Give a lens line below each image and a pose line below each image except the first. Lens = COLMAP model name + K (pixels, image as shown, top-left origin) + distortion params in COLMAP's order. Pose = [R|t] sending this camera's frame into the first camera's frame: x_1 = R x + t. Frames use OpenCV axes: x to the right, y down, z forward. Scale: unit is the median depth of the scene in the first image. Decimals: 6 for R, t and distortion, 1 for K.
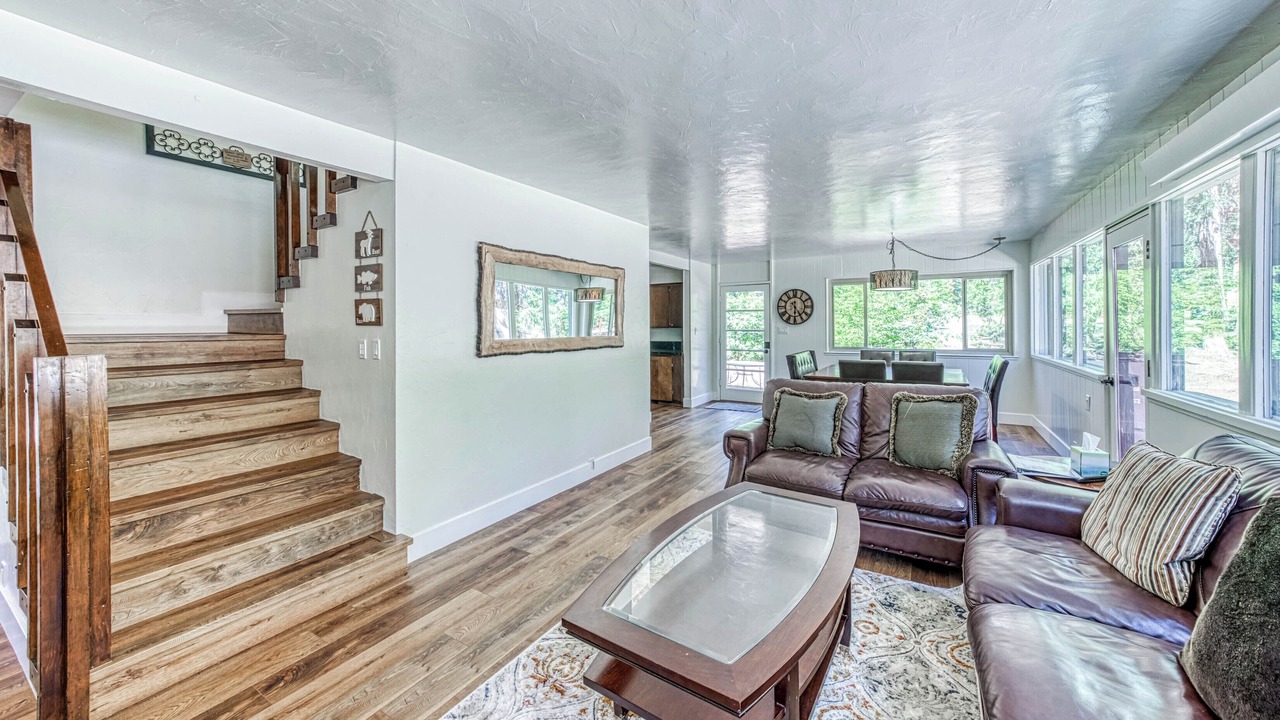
lens RADIAL K [[446.2, 0, 638.7], [0, 446.2, 362.2], [0, 0, 1]] dist [-0.000367, -0.000003]
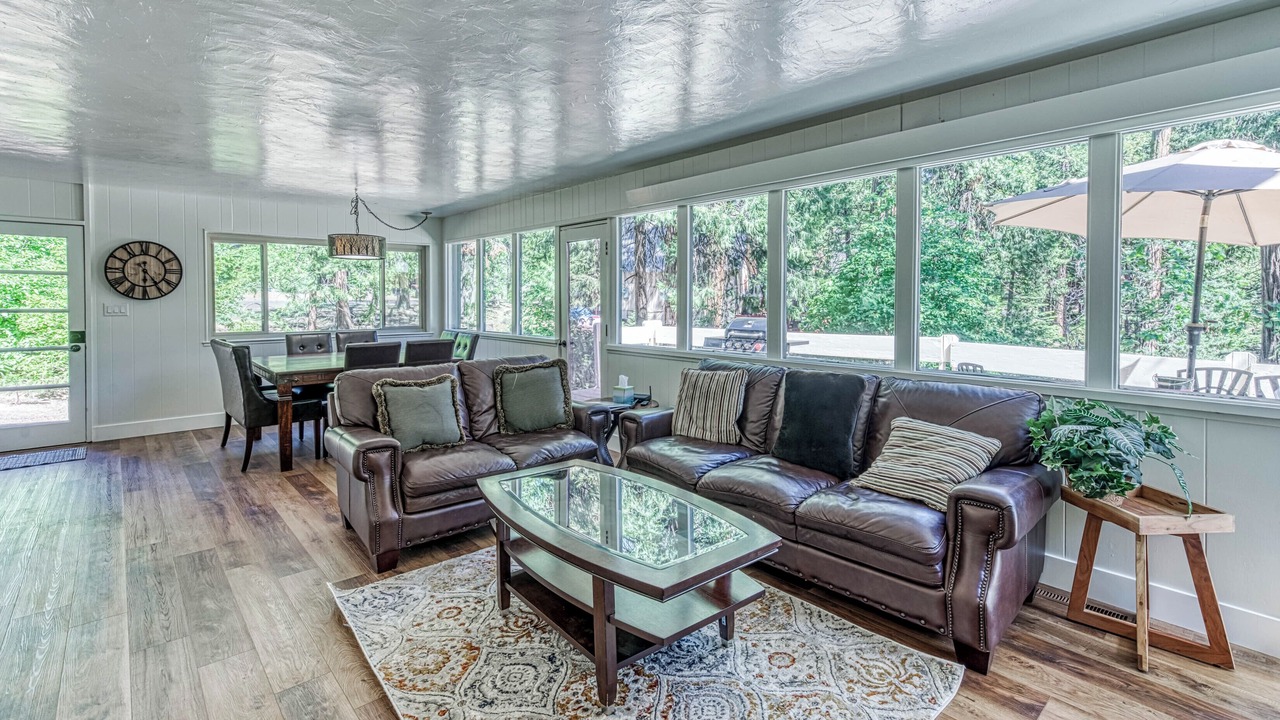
lens RADIAL K [[611.3, 0, 642.9], [0, 611.3, 355.5], [0, 0, 1]] dist [0.029868, -0.000314]
pose [[0.300460, -0.083705, 0.950114, -0.270503], [0.081543, 0.994749, 0.061850, -0.006548], [-0.950302, 0.058892, 0.305707, 0.108762]]
